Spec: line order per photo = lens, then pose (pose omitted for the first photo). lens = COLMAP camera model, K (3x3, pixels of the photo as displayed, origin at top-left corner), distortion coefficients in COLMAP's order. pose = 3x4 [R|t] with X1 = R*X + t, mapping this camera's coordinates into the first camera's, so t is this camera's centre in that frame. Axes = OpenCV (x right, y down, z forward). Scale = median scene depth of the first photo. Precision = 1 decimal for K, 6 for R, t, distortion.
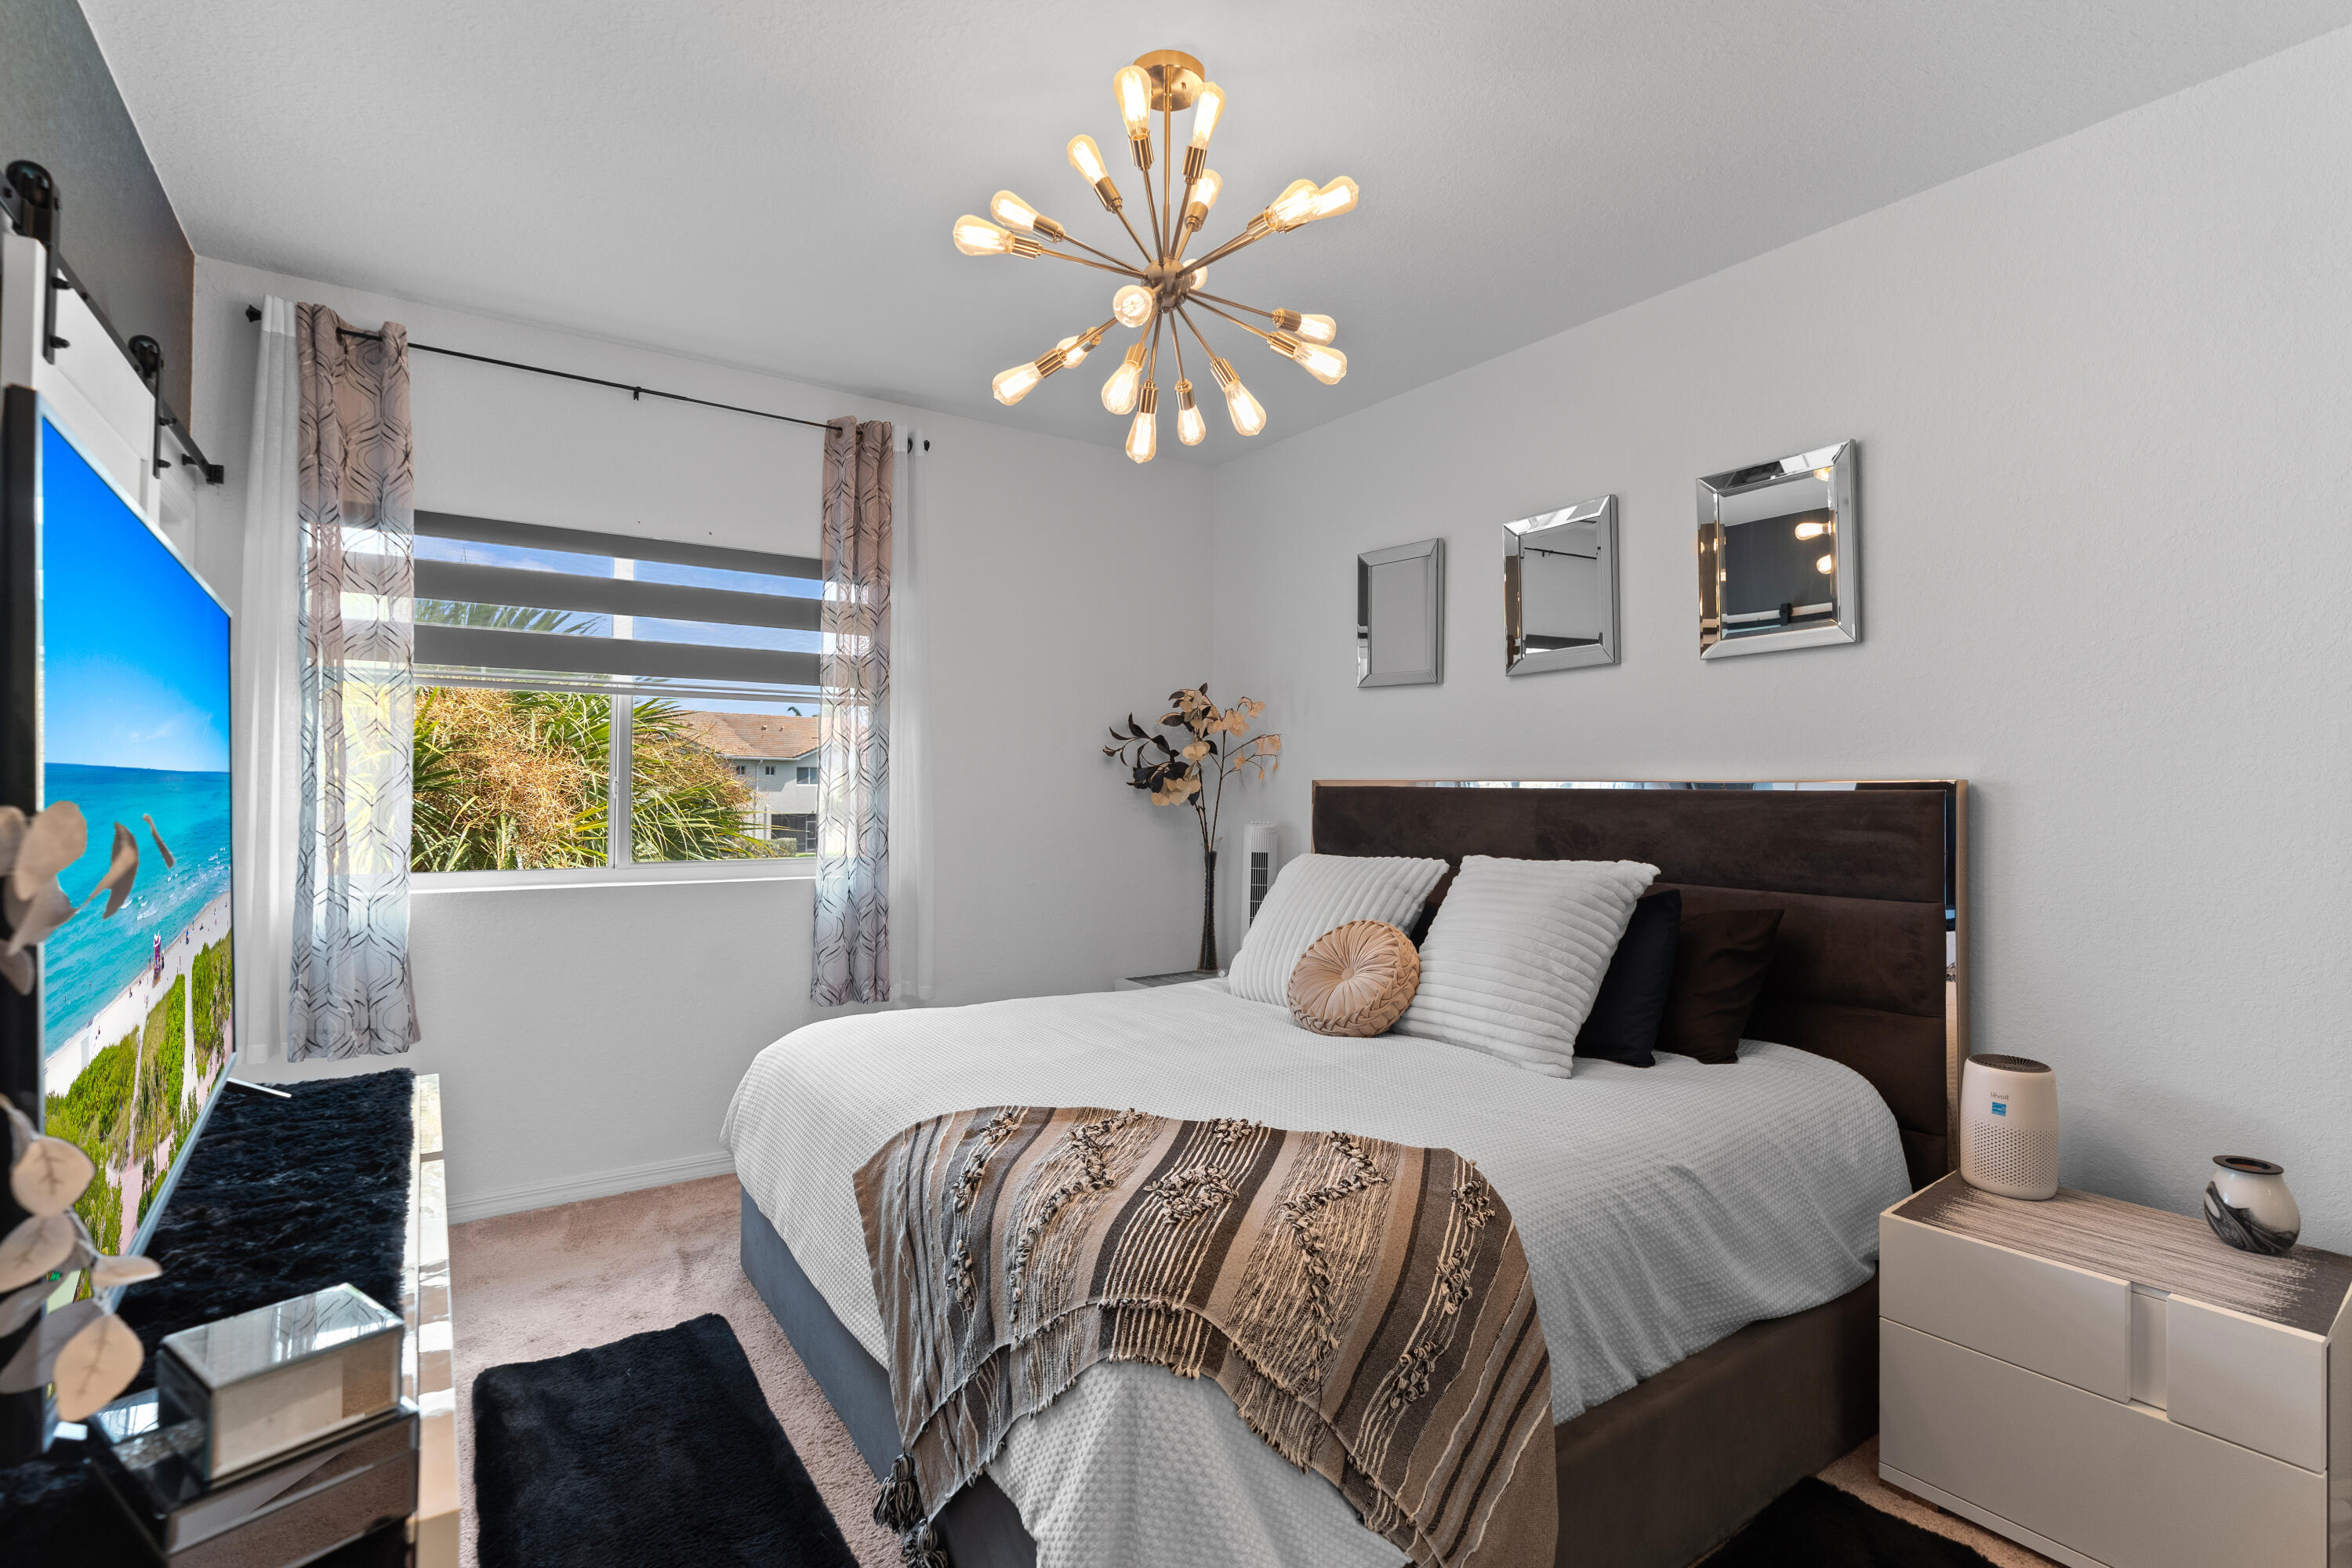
lens RADIAL K [[1072.1, 0, 1166.8], [0, 1072.1, 773.4], [0, 0, 1]] dist [-0.000235, 0.000034]
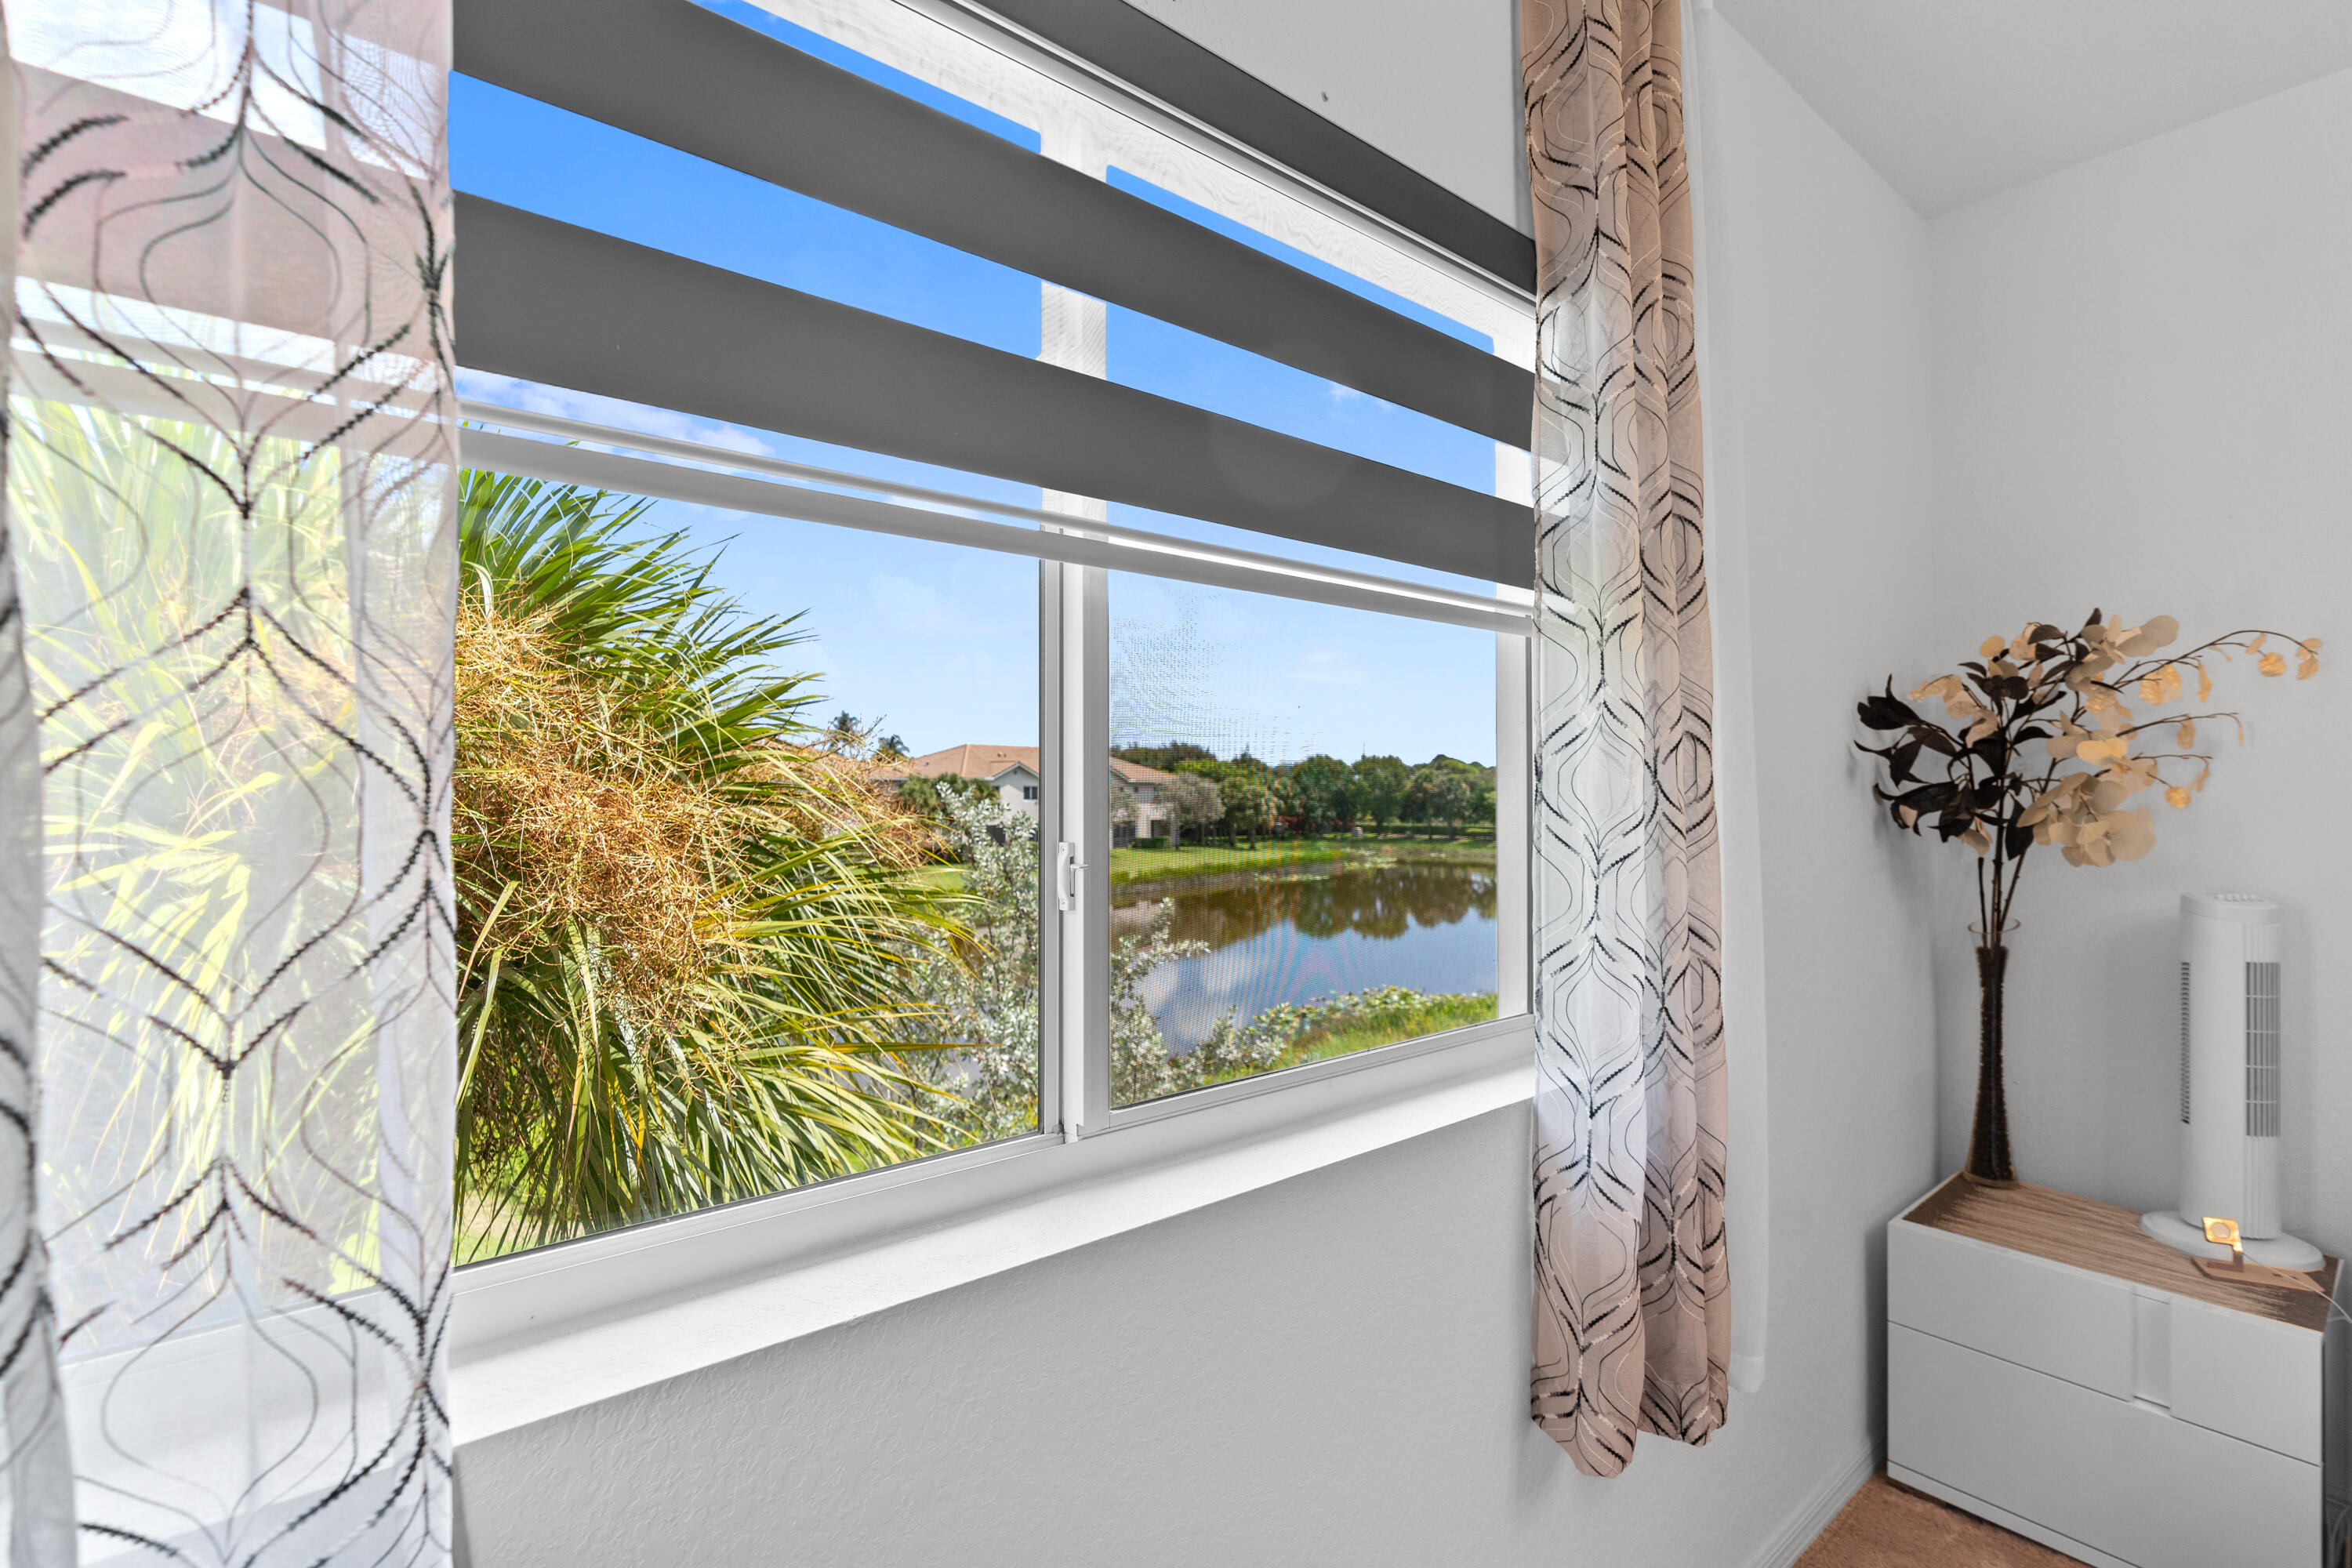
lens RADIAL K [[1072.1, 0, 1184.1], [0, 1072.1, 794.3], [0, 0, 1]] dist [-0.000235, 0.000034]
pose [[0.996346, -0.015325, 0.084018, -0.473126], [0.014235, 0.999807, 0.013552, -0.015684], [-0.084209, -0.012307, 0.996372, 0.639422]]
